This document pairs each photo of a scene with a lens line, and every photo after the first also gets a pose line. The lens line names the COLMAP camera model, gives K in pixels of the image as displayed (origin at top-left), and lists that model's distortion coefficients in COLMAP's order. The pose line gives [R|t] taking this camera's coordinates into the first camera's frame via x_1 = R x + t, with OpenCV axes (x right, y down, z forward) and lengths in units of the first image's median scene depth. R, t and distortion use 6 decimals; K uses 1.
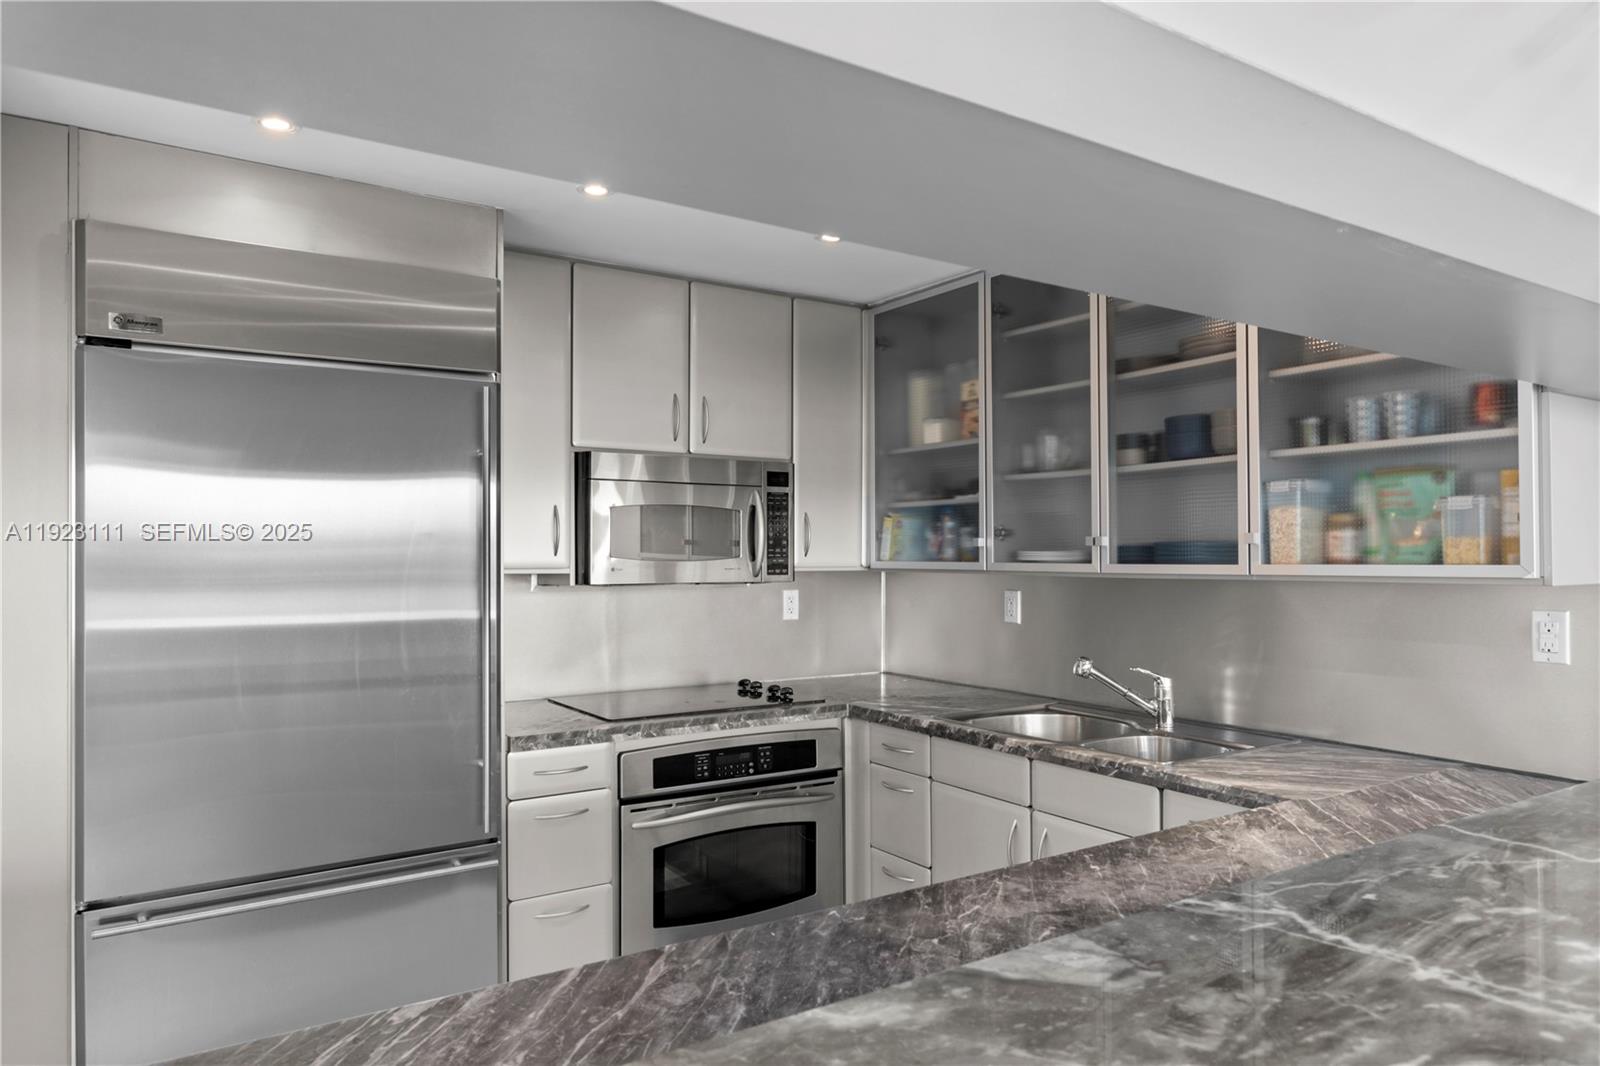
lens RADIAL K [[1022.1, 0, 797.5], [0, 1022.1, 554.2], [0, 0, 1]] dist [0.003707, 0.000834]
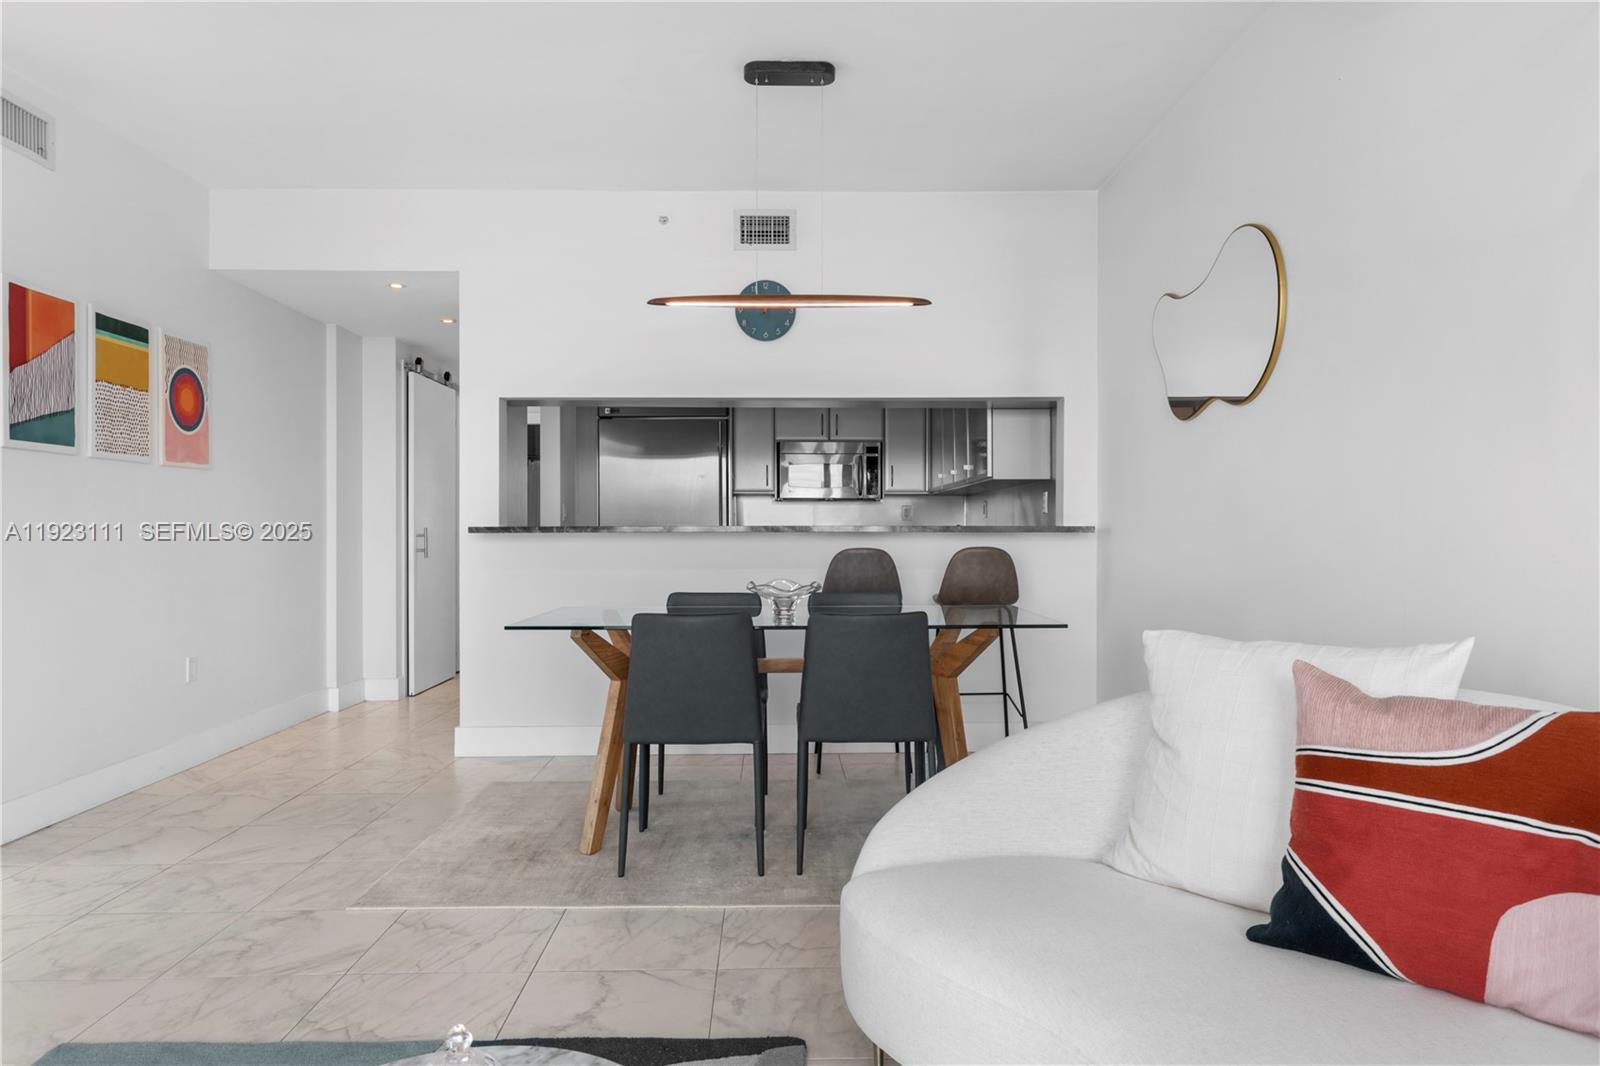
lens RADIAL K [[1070.3, 0, 800.0], [0, 1070.3, 533.0], [0, 0, 1]] dist [0.008826, 0.001584]
pose [[0.850906, 0.001371, -0.525317, 1.144801], [-0.000449, 0.999998, 0.001882, 0.107225], [0.525318, -0.001366, 0.850905, -1.097681]]
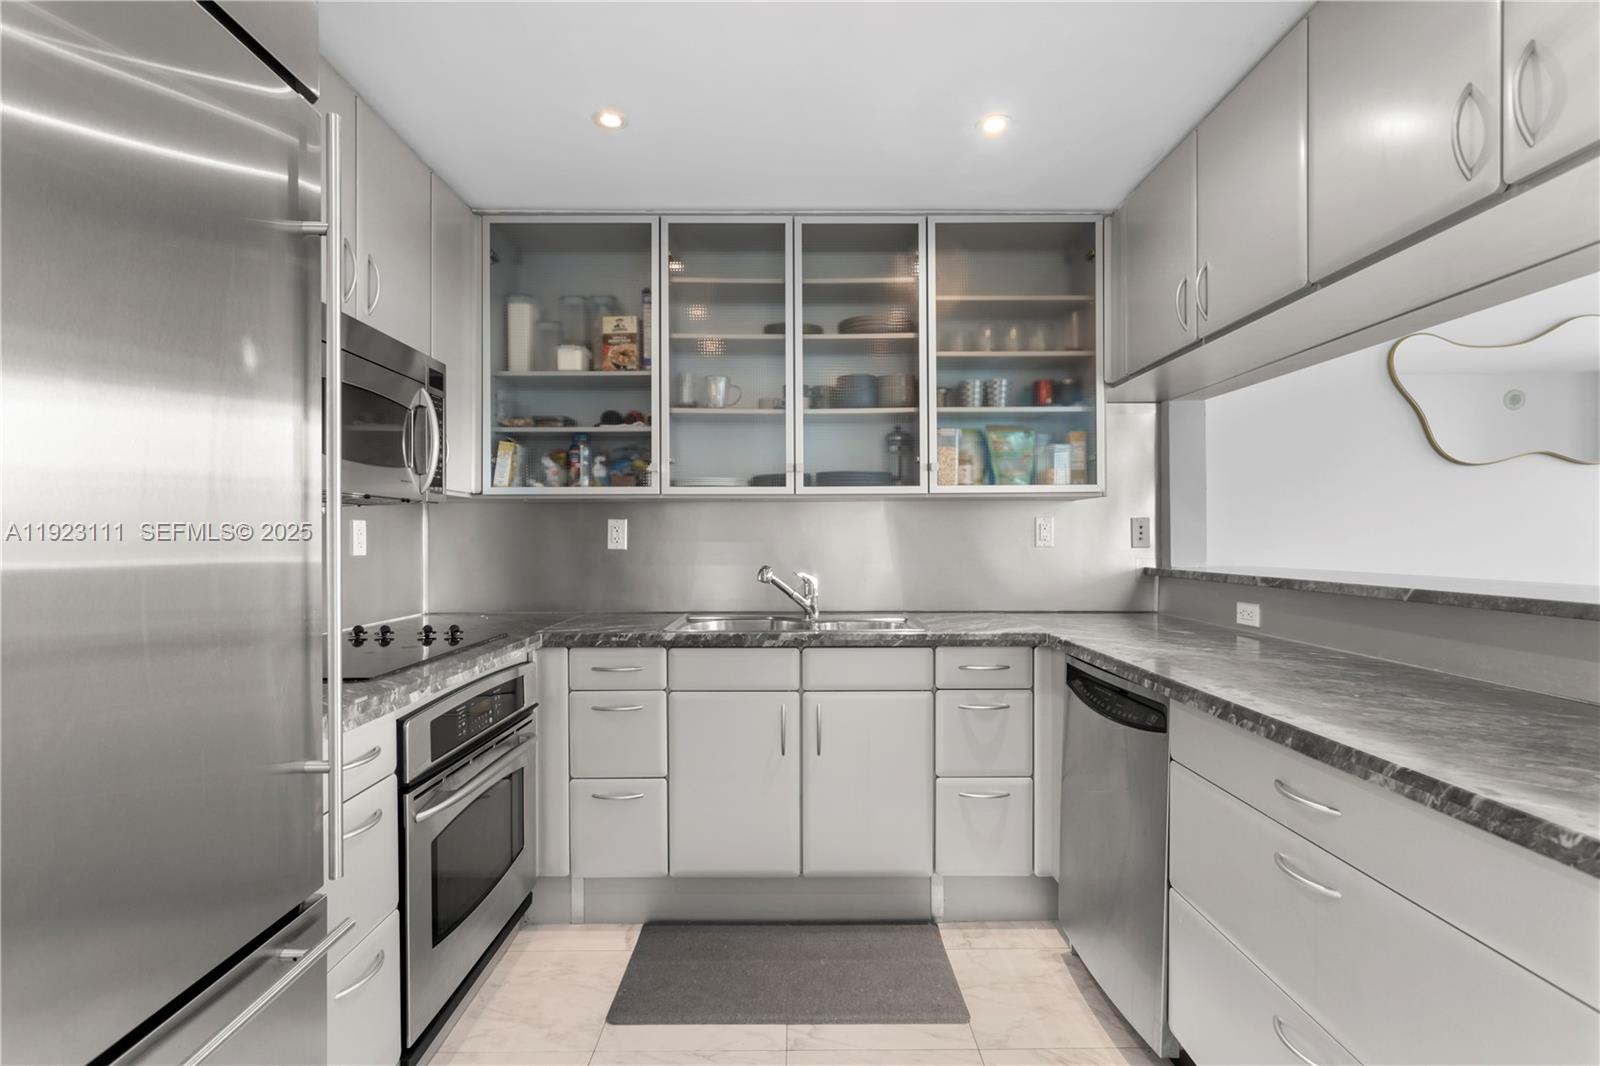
lens RADIAL K [[795.3, 0, 800.0], [0, 795.3, 533.0], [0, 0, 1]] dist [-0.004445, 0.000390]
pose [[0.540778, 0.002985, 0.841160, -0.453518], [0.002792, 0.999982, -0.005343, 0.063280], [-0.841161, 0.005238, 0.540759, 0.437911]]
